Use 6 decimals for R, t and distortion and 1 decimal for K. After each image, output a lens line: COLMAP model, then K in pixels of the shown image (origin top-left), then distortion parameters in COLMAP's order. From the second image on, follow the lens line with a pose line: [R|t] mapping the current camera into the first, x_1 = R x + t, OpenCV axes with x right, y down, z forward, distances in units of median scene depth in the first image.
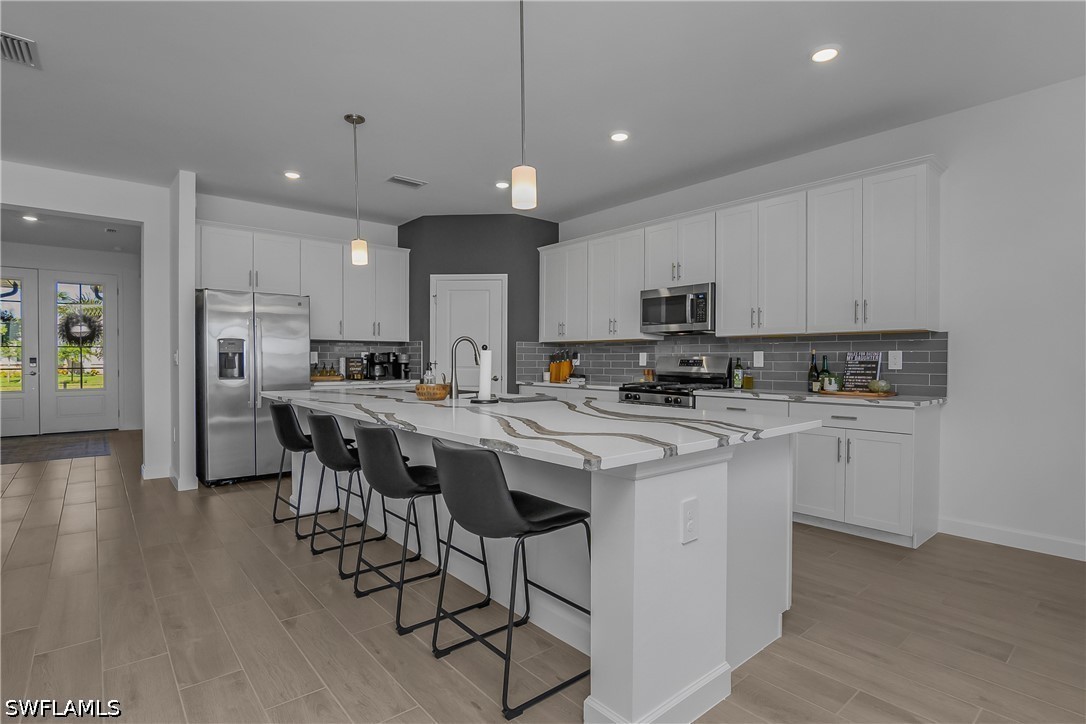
lens RADIAL K [[543.5, 0, 523.5], [0, 543.5, 366.3], [0, 0, 1]] dist [-0.001414, -0.000347]
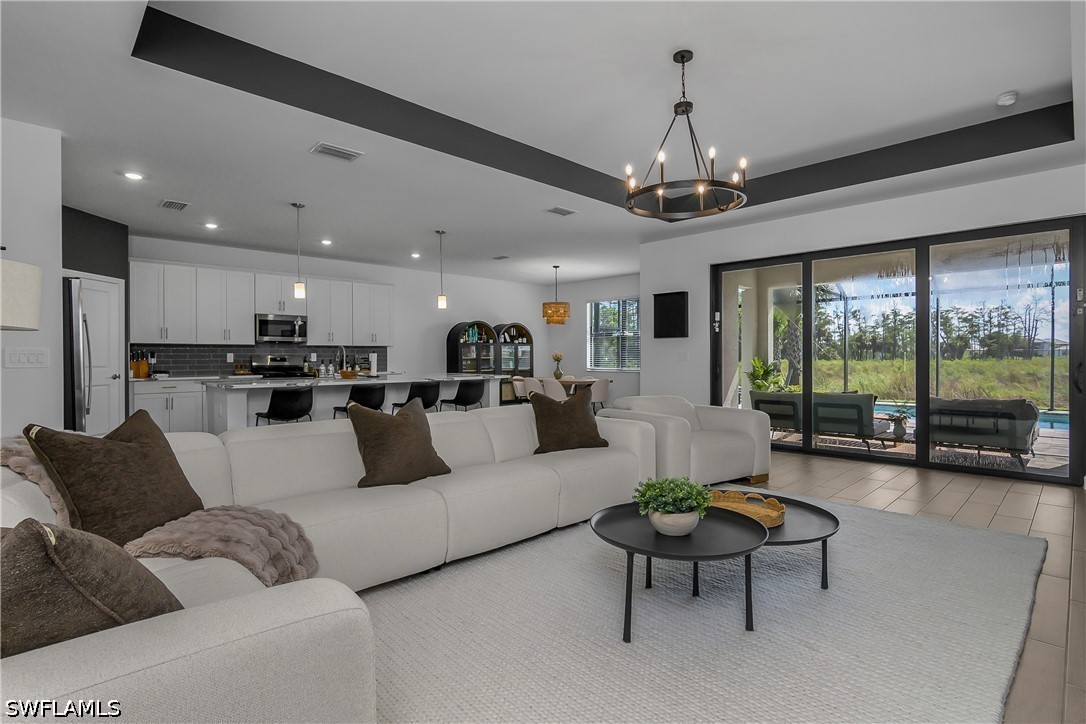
lens RADIAL K [[563.6, 0, 538.8], [0, 563.6, 329.7], [0, 0, 1]] dist [0.123496, -0.000068]
pose [[-0.072913, 0.044083, 0.996364, -1.664417], [0.011665, 0.998992, -0.043346, -0.012960], [-0.997270, 0.008463, -0.073354, 0.347091]]
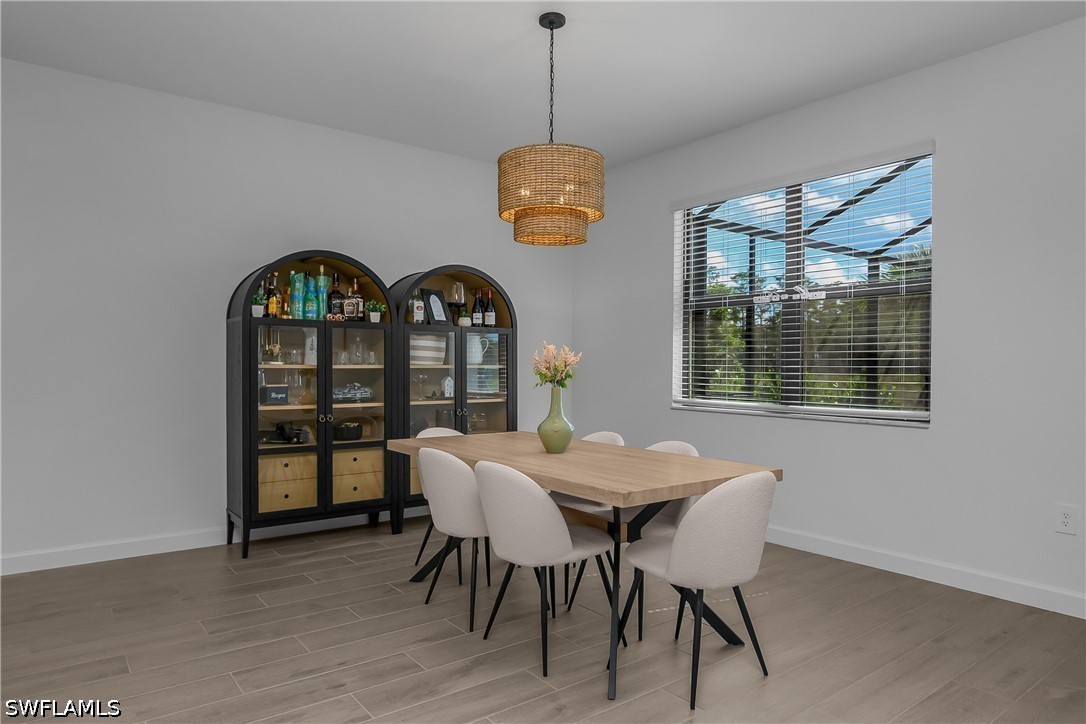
lens RADIAL K [[667.3, 0, 543.0], [0, 667.3, 362.0], [0, 0, 1]] dist [-0.001600, -0.000837]
pose [[0.042298, 0.001654, 0.999104, -0.137981], [0.006373, 0.999978, -0.001926, -0.004936], [-0.999085, 0.006448, 0.042286, 0.095290]]
